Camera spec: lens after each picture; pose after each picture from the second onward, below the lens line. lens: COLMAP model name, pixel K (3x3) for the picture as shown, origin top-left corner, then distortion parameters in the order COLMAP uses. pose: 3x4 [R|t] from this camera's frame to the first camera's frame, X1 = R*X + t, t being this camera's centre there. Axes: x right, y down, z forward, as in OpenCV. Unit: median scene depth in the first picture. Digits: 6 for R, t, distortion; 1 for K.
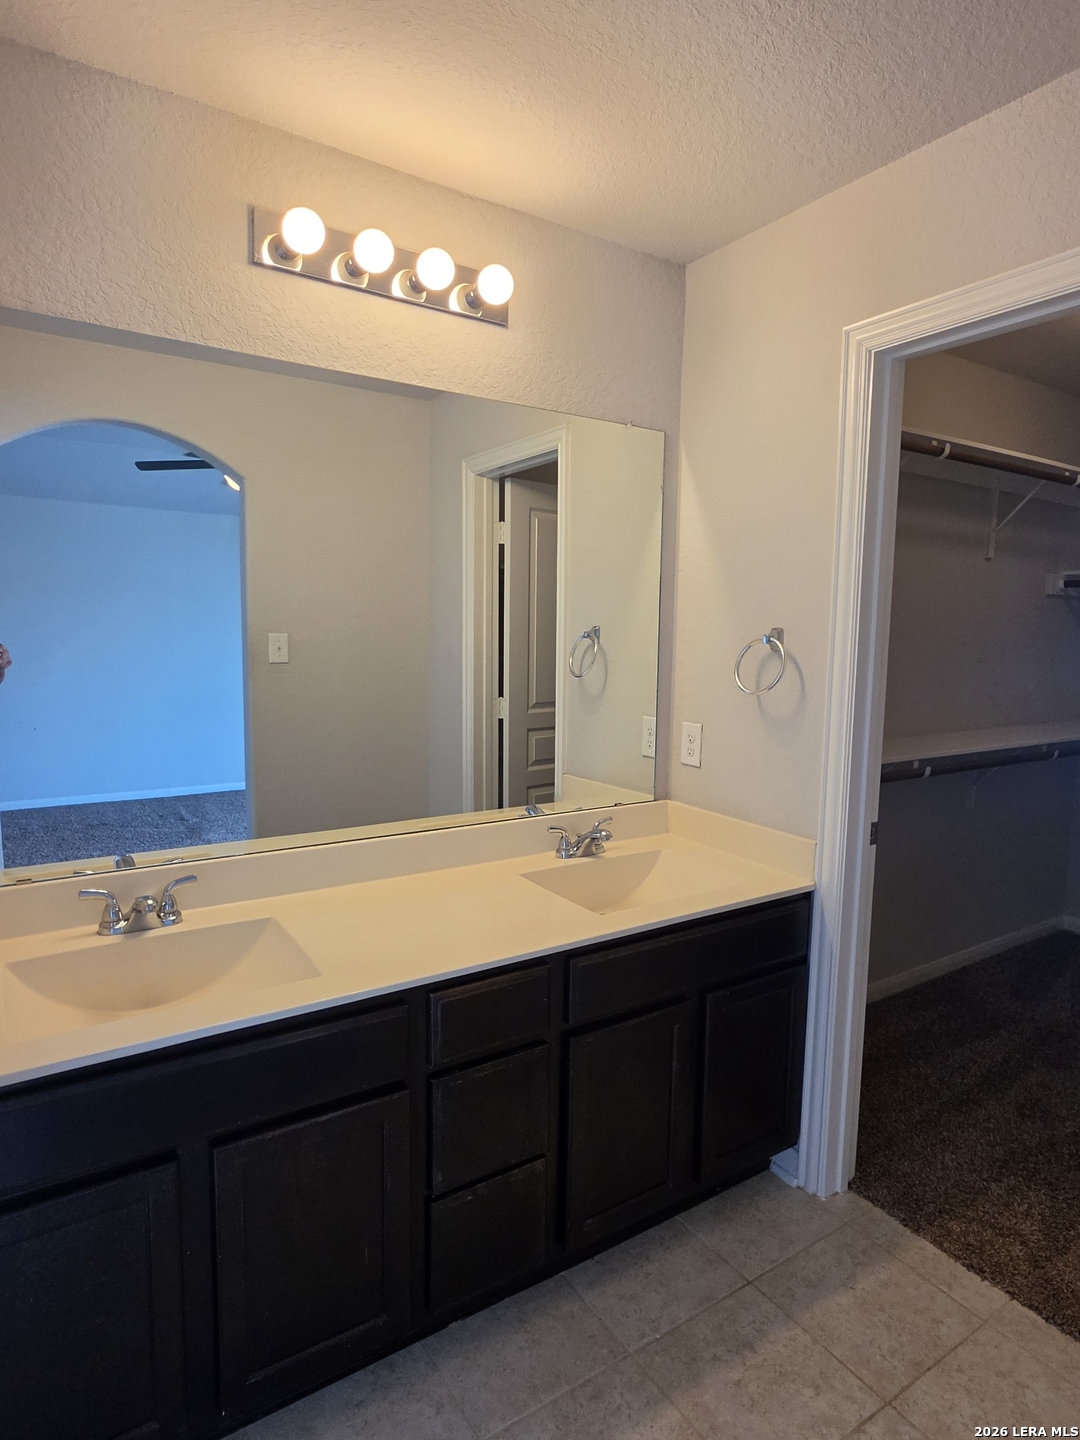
lens RADIAL K [[821.6, 0, 538.9], [0, 821.6, 718.8], [0, 0, 1]] dist [-0.001681, -0.000222]
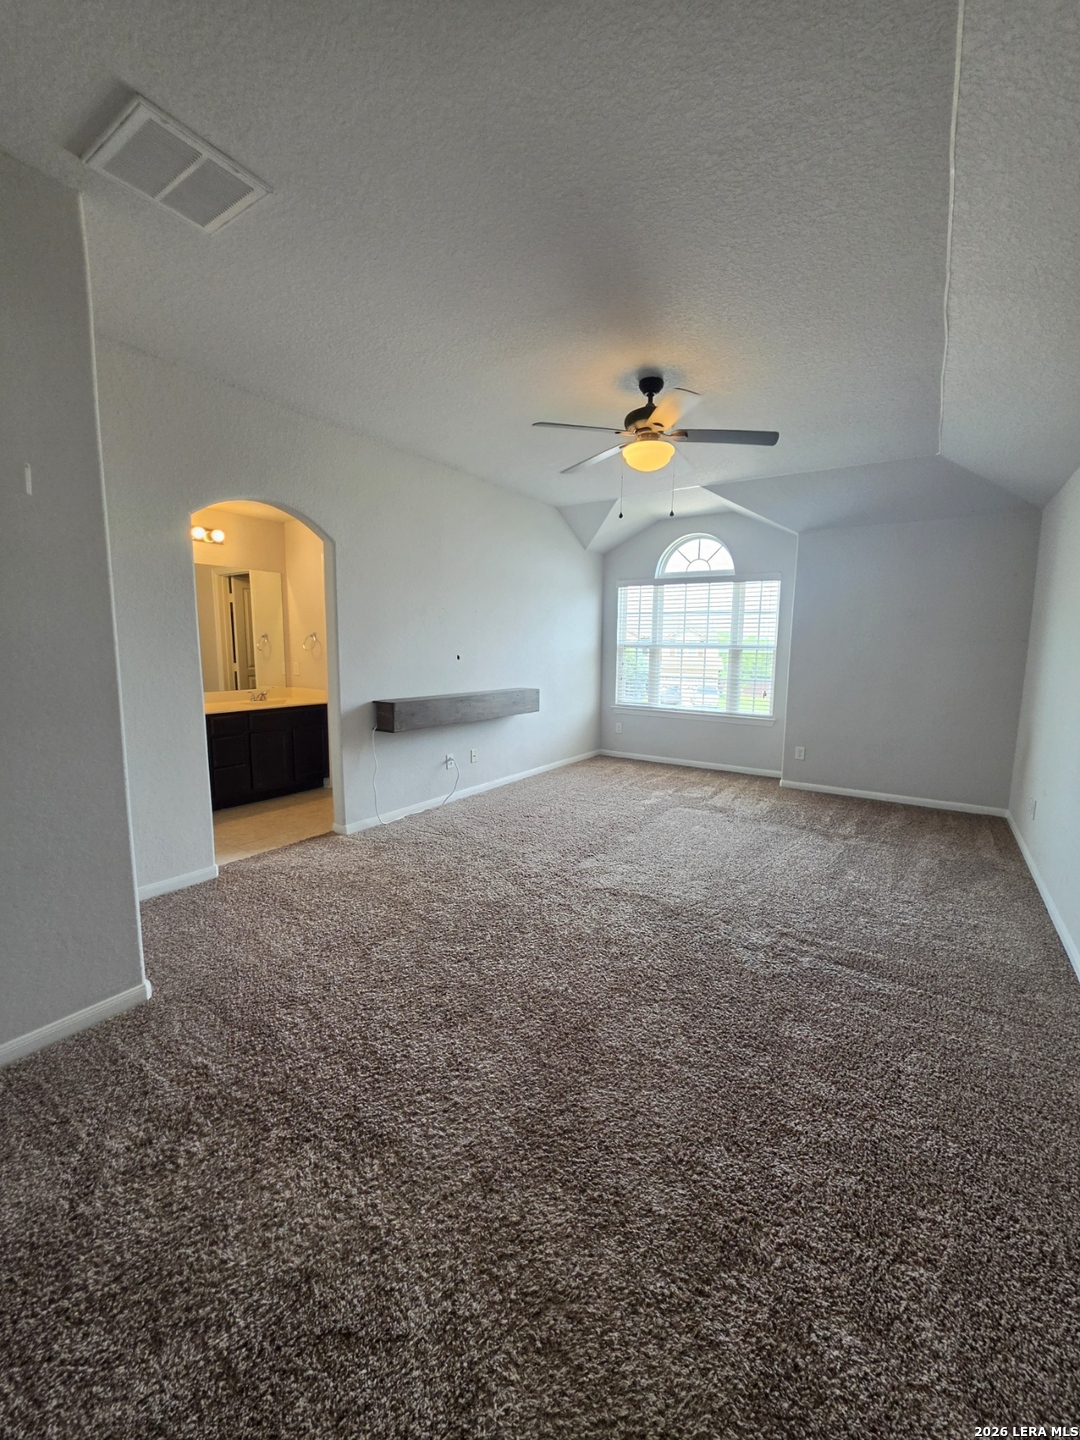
lens RADIAL K [[582.1, 0, 538.7], [0, 582.1, 718.9], [0, 0, 1]] dist [-0.000489, -0.000011]
pose [[0.919495, -0.056995, 0.388948, 0.113005], [0.051852, 0.998373, 0.023717, 0.160427], [-0.389667, -0.001640, 0.920955, -1.071669]]
